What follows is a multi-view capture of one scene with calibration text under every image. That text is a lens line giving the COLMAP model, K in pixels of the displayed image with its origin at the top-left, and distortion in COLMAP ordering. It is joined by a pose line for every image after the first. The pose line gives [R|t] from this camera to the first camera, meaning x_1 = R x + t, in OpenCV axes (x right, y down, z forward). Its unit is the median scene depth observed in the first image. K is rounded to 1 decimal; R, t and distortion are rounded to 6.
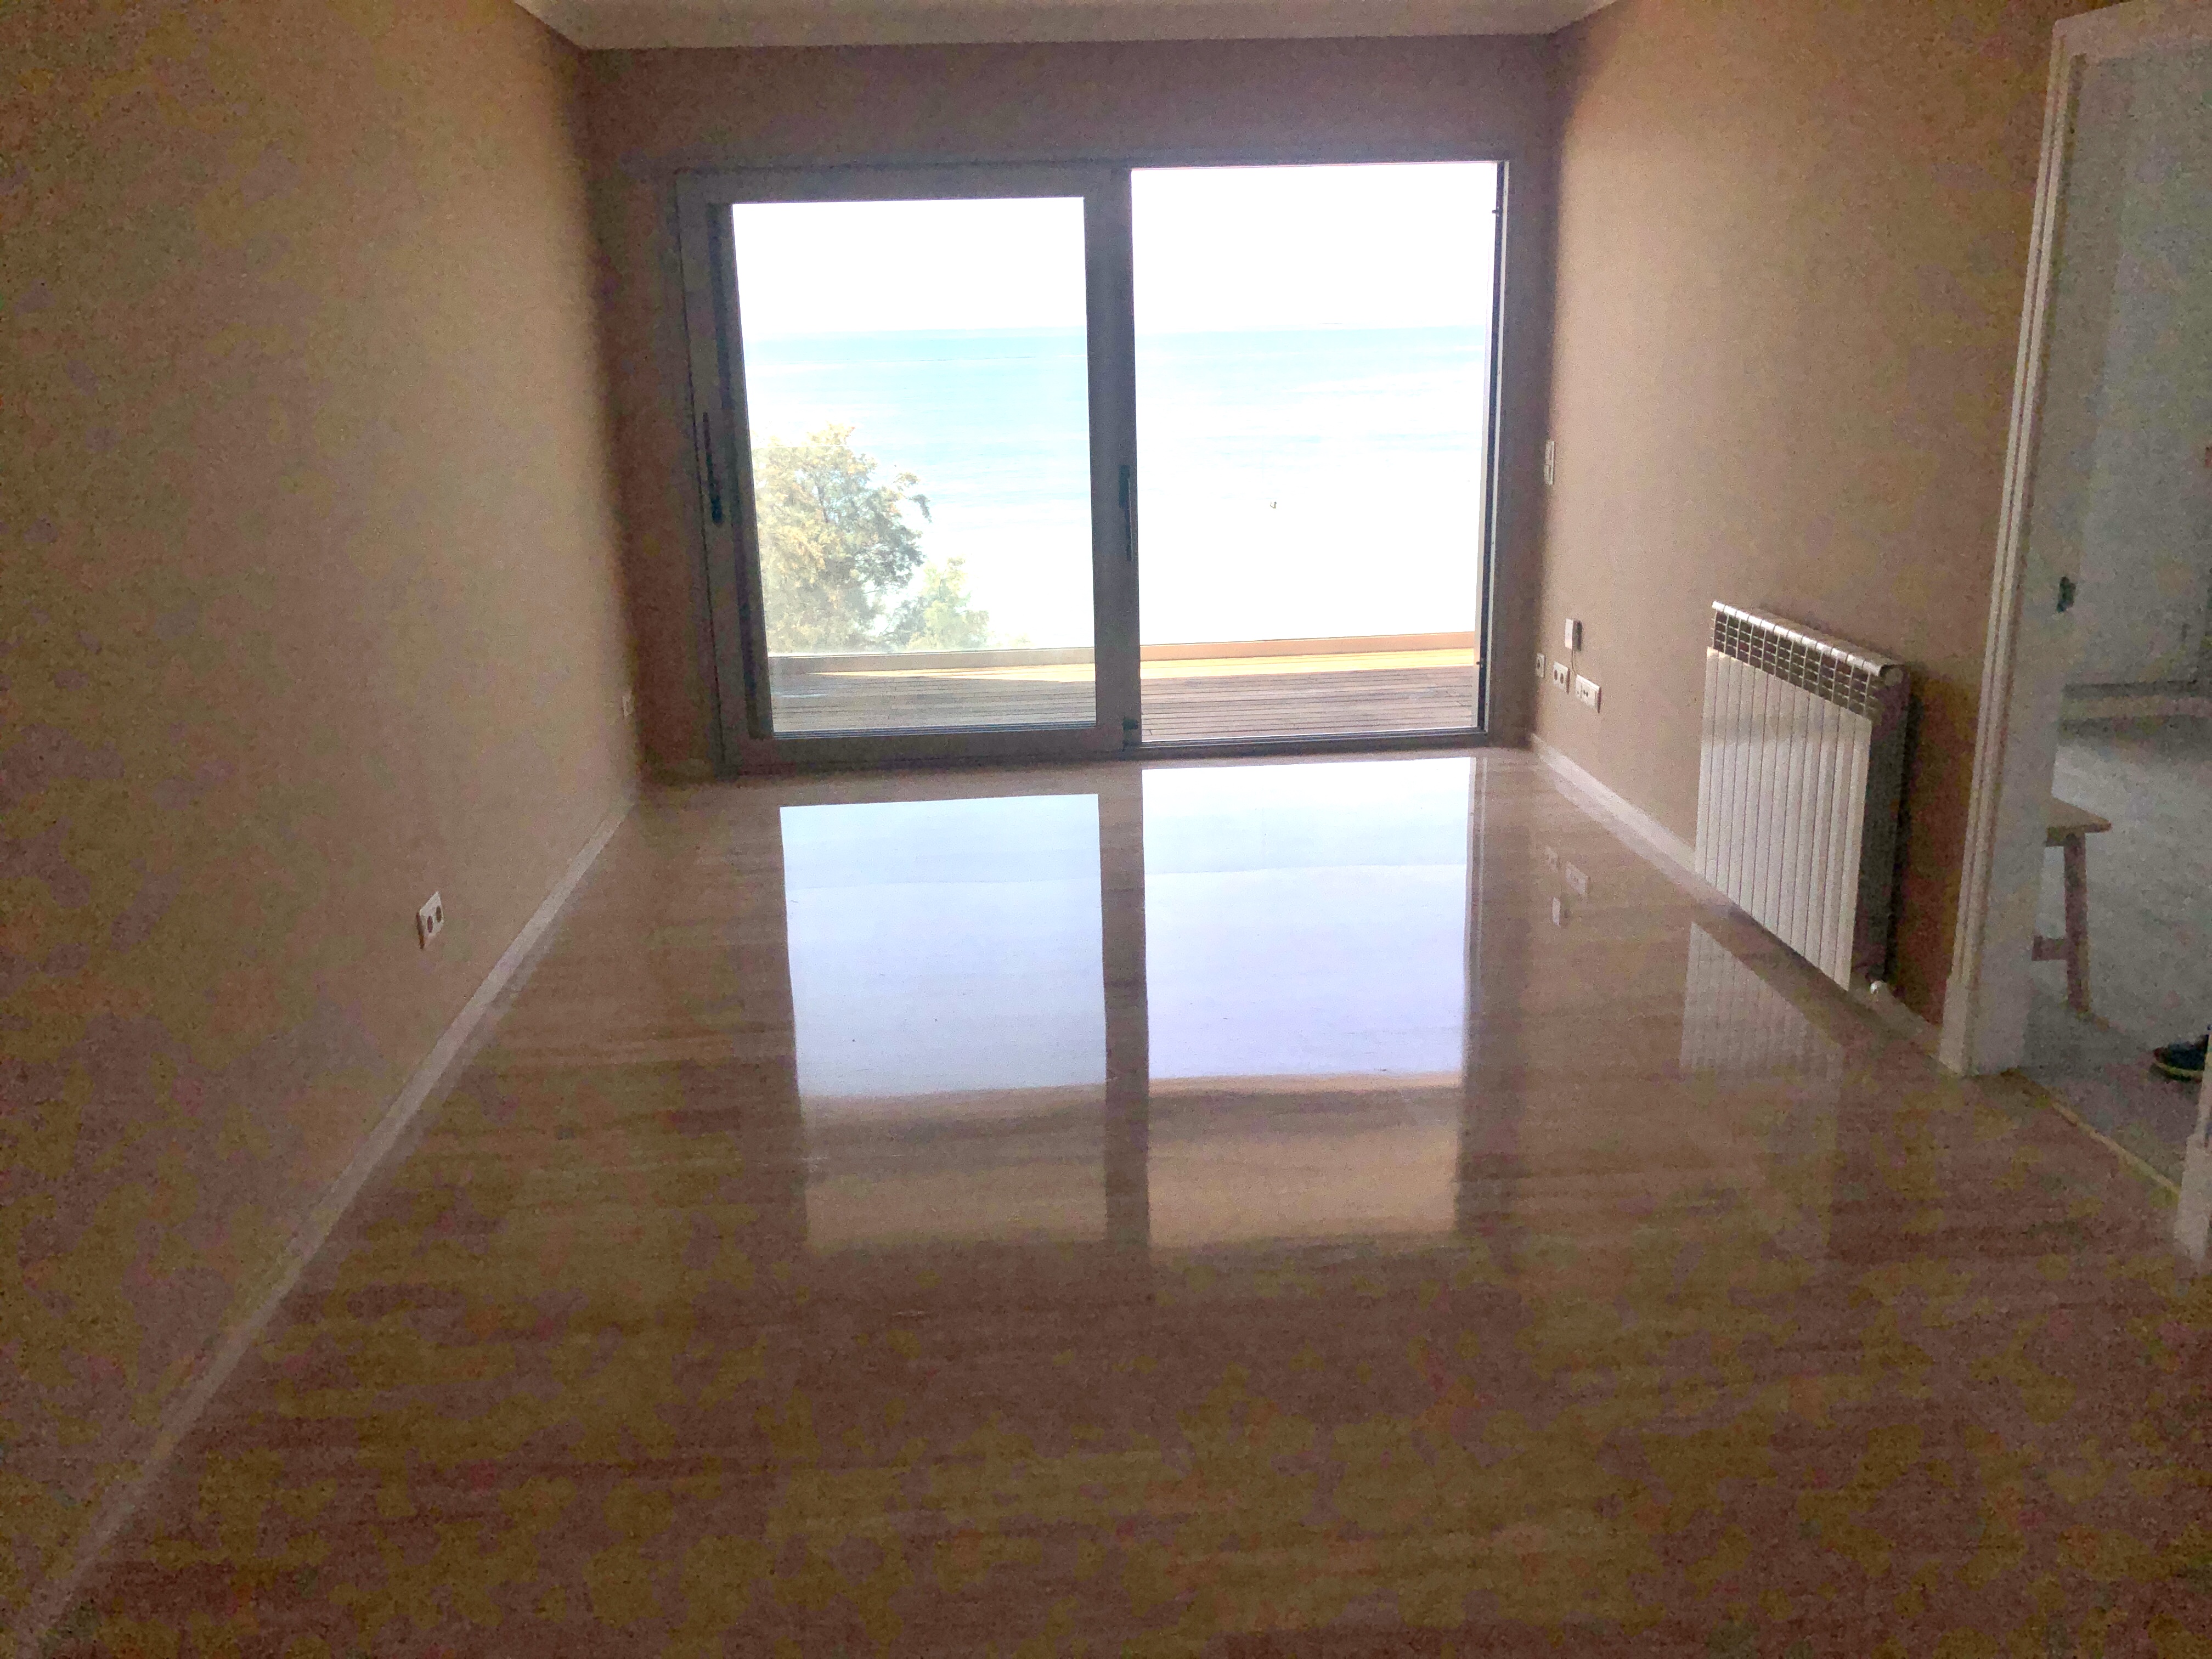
lens RADIAL K [[1811.3, 0, 1106.0], [0, 1811.3, 829.5], [0, 0, 1]] dist [0.036731, -0.062124]
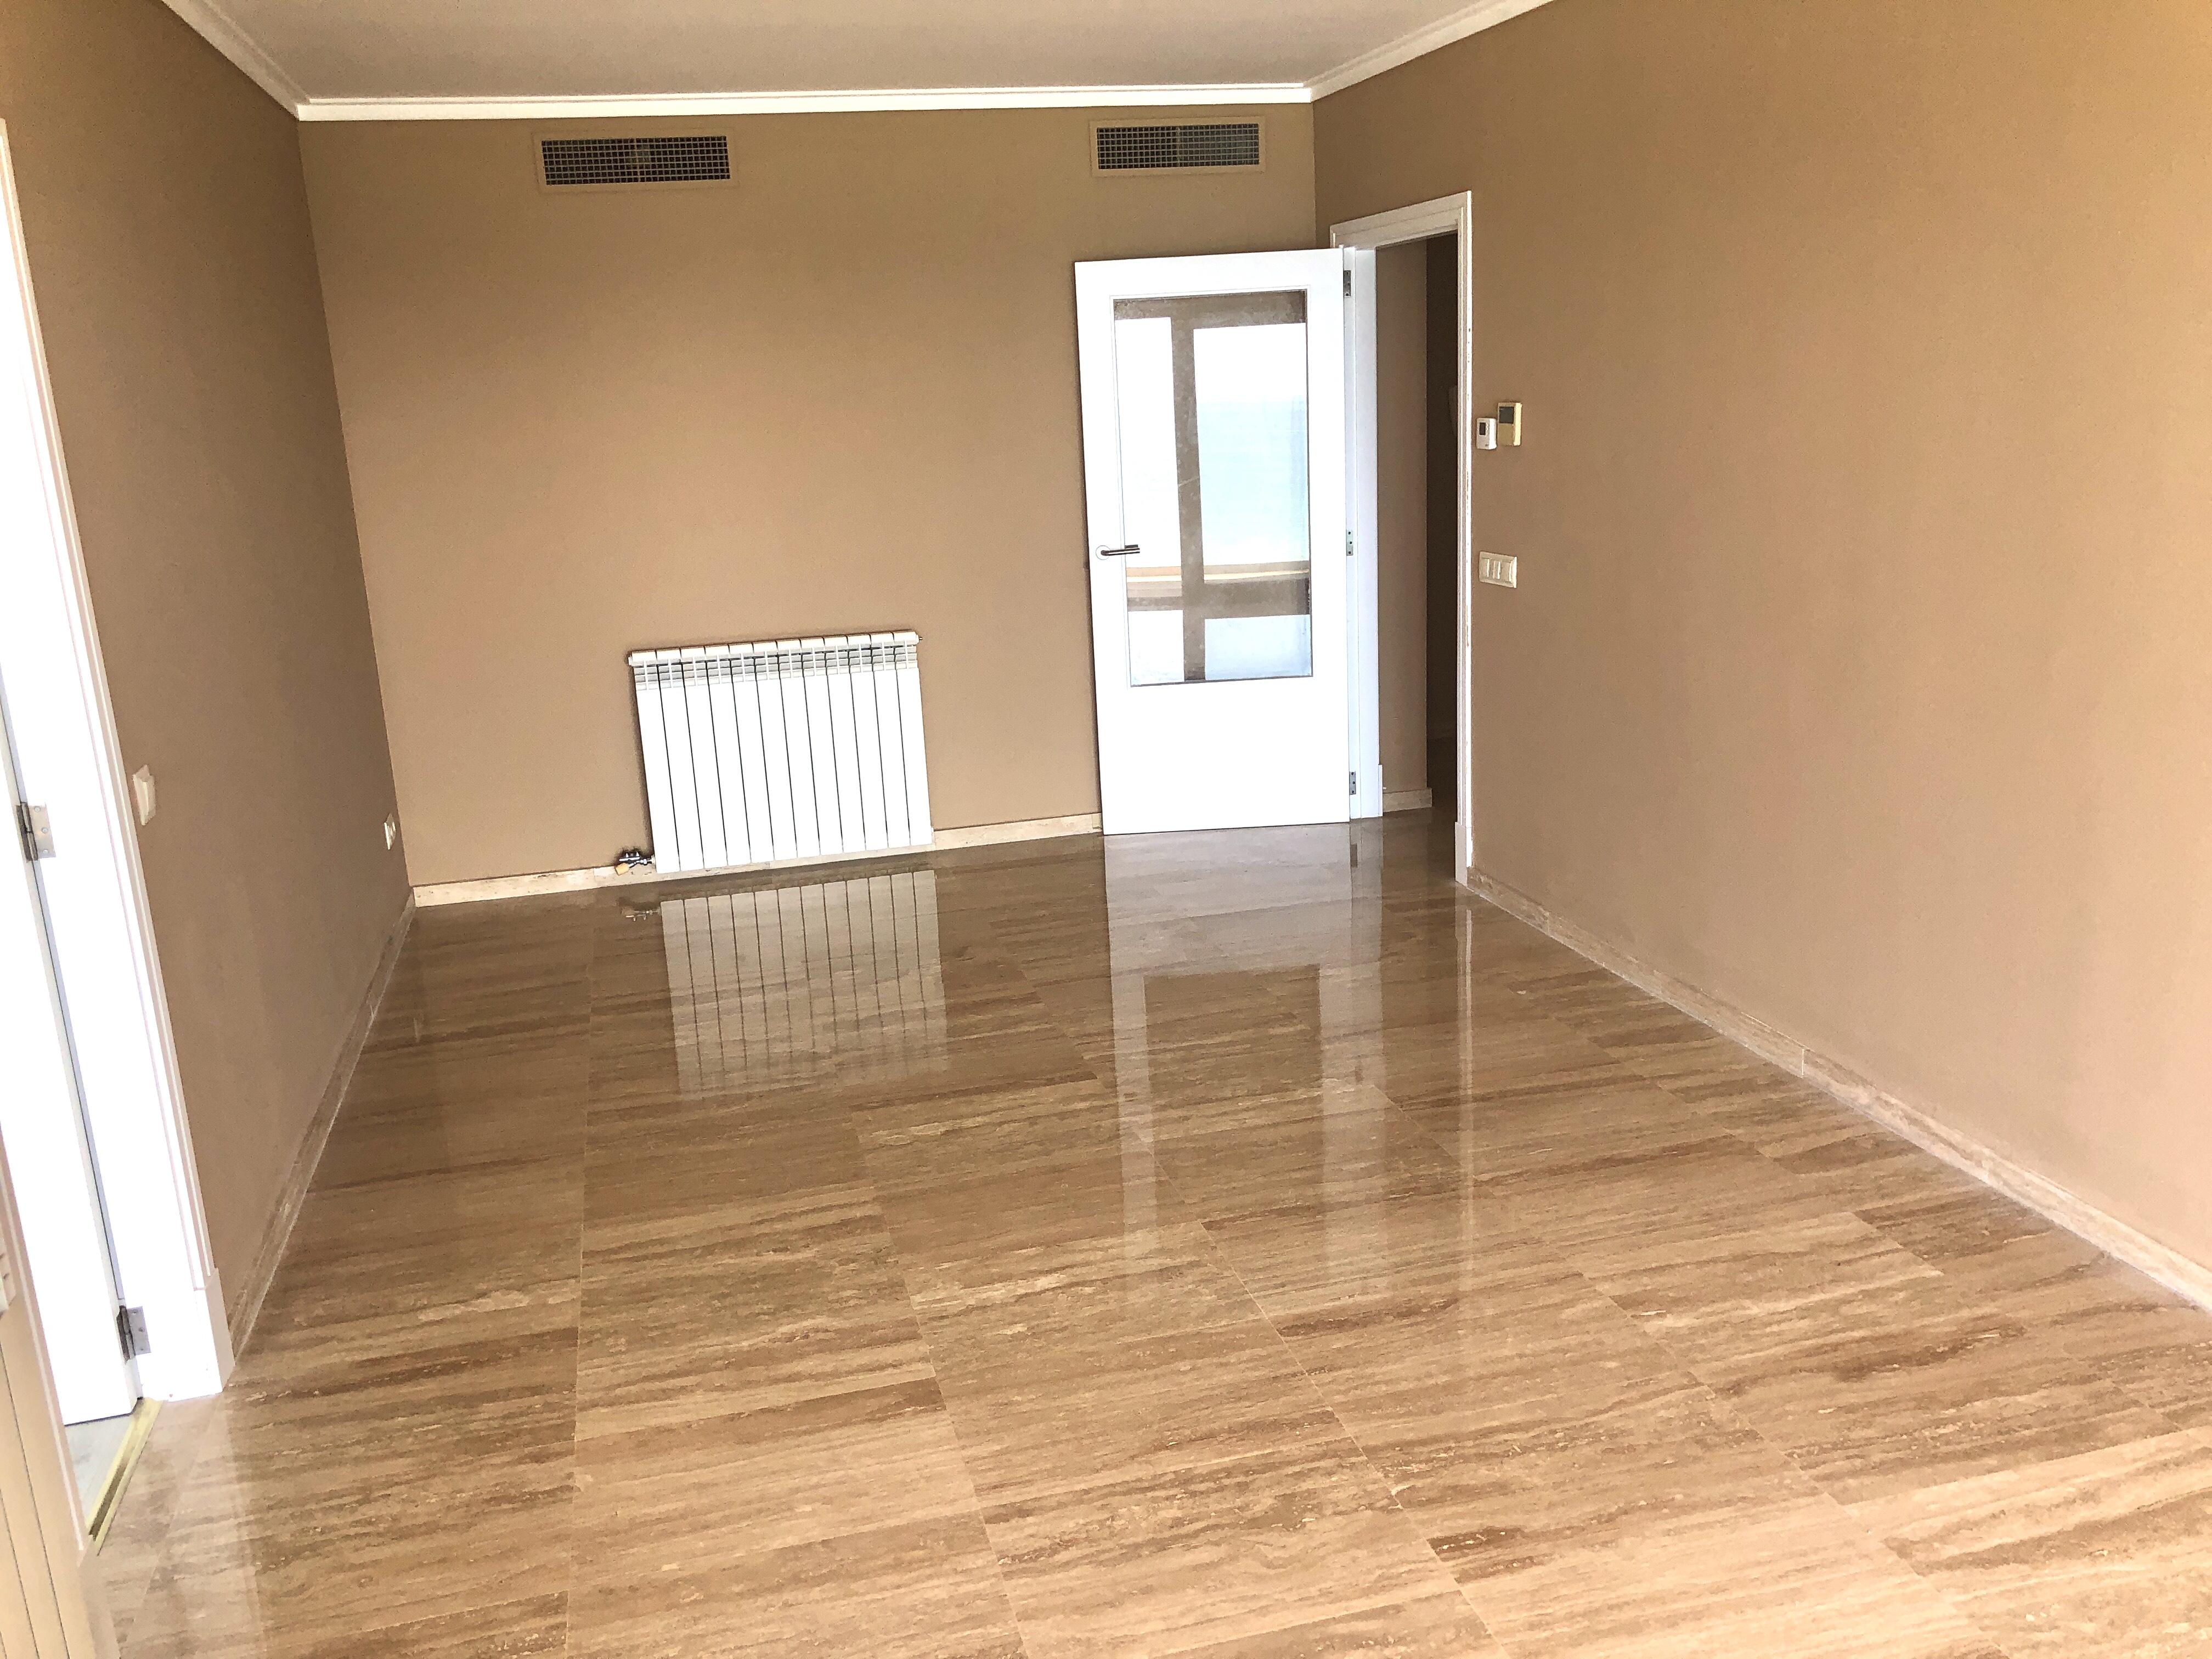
lens RADIAL K [[1811.3, 0, 1106.0], [0, 1811.3, 829.5], [0, 0, 1]] dist [0.036731, -0.062124]
pose [[-0.977901, 0.111770, -0.176686, 0.274987], [0.010456, 0.870190, 0.492606, -0.546100], [0.208809, 0.479872, -0.852128, 1.893837]]
